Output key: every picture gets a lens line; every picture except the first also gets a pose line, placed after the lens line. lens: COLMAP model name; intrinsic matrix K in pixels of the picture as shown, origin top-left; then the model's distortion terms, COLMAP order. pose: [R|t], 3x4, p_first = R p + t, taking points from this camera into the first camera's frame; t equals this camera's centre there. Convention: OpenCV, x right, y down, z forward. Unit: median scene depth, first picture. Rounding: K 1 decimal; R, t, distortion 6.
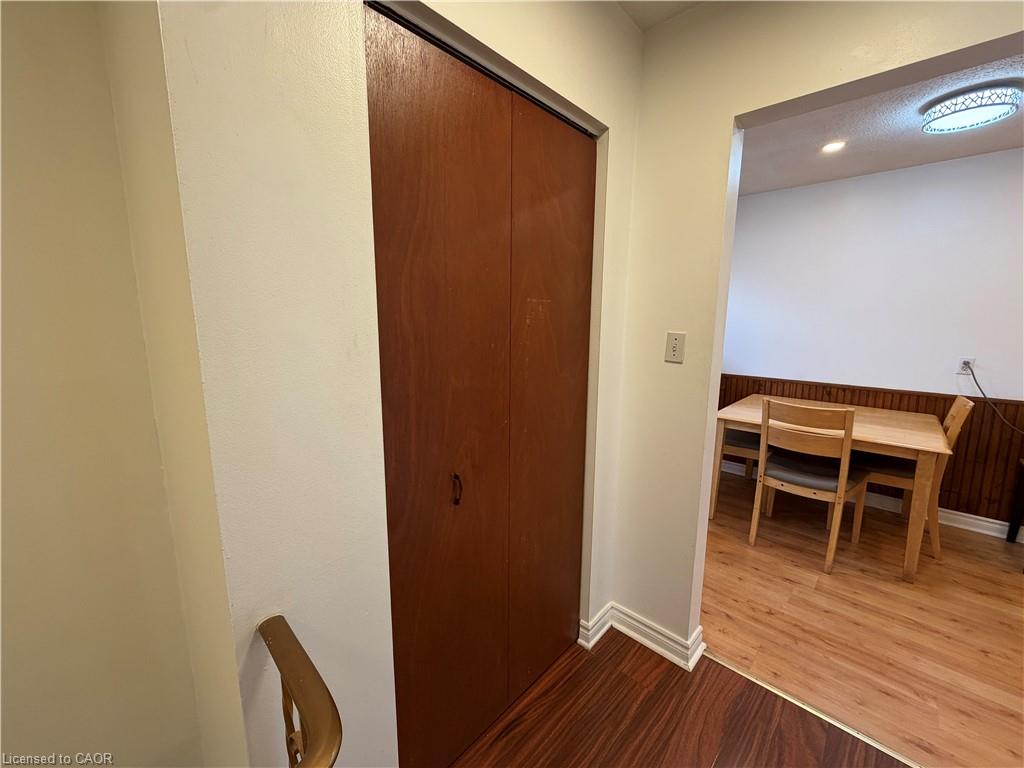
lens RADIAL K [[410.8, 0, 506.4], [0, 410.8, 386.5], [0, 0, 1]] dist [0.001302, -0.000068]
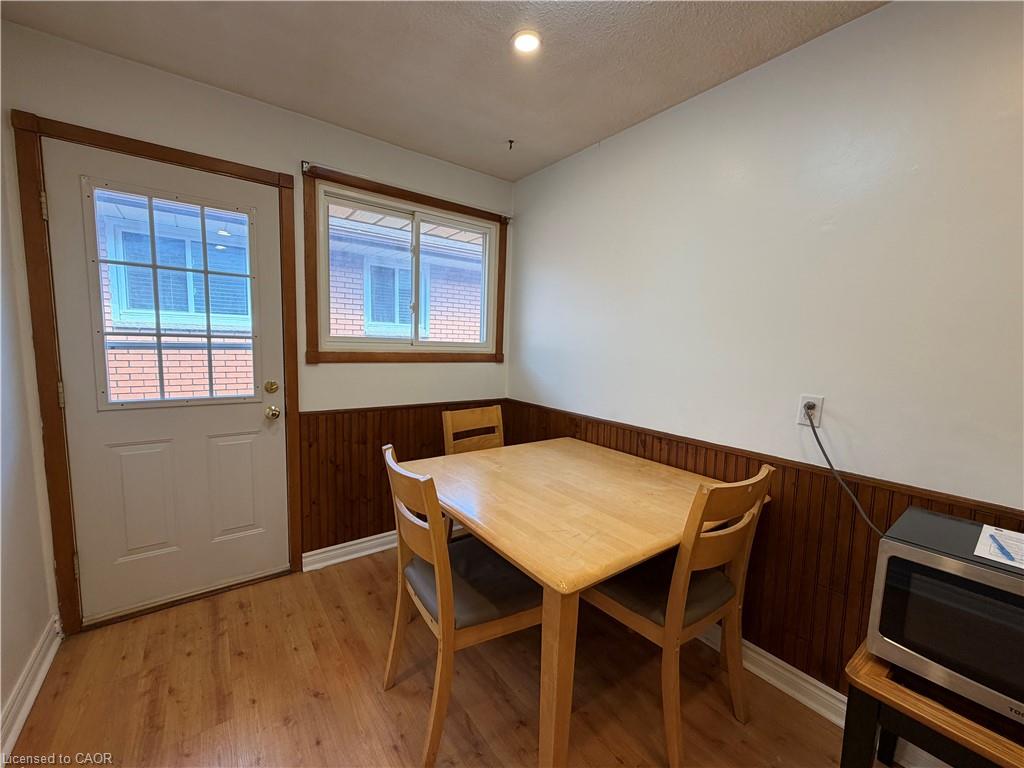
lens RADIAL K [[410.8, 0, 506.4], [0, 410.8, 386.5], [0, 0, 1]] dist [0.001302, -0.000068]
pose [[0.983132, 0.039862, -0.178500, 0.939310], [-0.050410, 0.997216, -0.054952, -0.036608], [0.175812, 0.063023, 0.982404, 0.442528]]
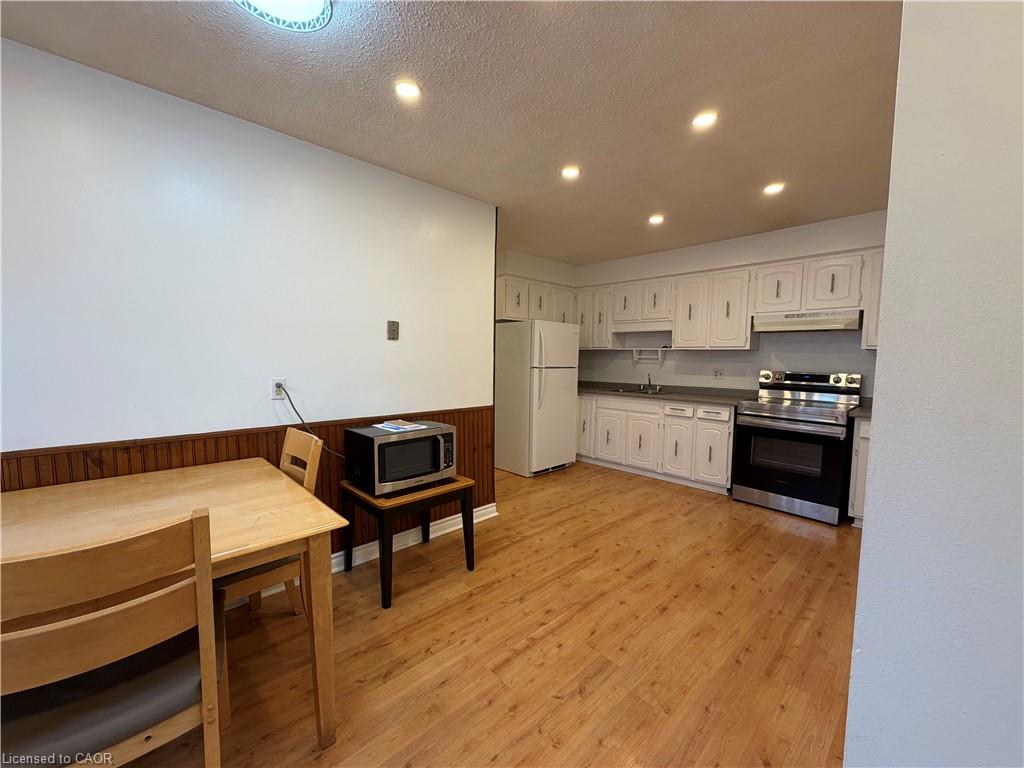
lens RADIAL K [[410.8, 0, 506.4], [0, 410.8, 386.5], [0, 0, 1]] dist [0.001302, -0.000068]
pose [[0.065979, -0.084206, 0.994262, 0.407521], [0.155315, 0.985155, 0.073128, -0.050665], [-0.985659, 0.149599, 0.078078, 0.579140]]
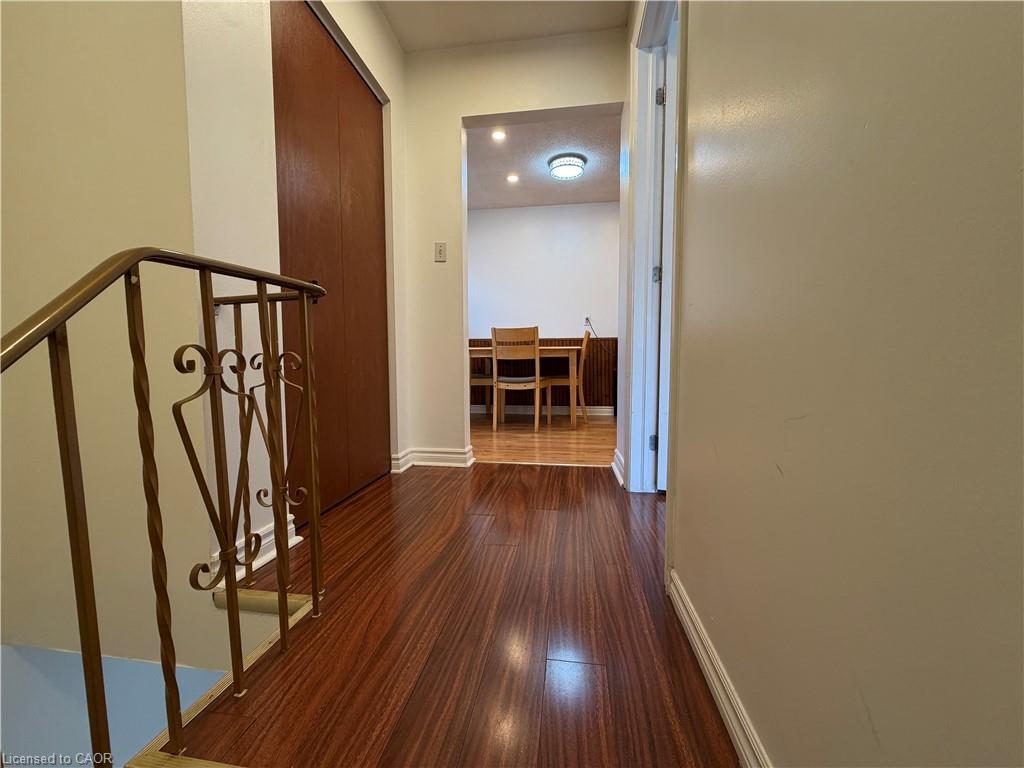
lens RADIAL K [[410.8, 0, 506.4], [0, 410.8, 386.5], [0, 0, 1]] dist [0.001302, -0.000068]
pose [[0.823594, -0.044676, 0.565417, -0.193901], [0.102486, 0.992206, -0.070885, 0.366639], [-0.557843, 0.116328, 0.821753, -0.245632]]
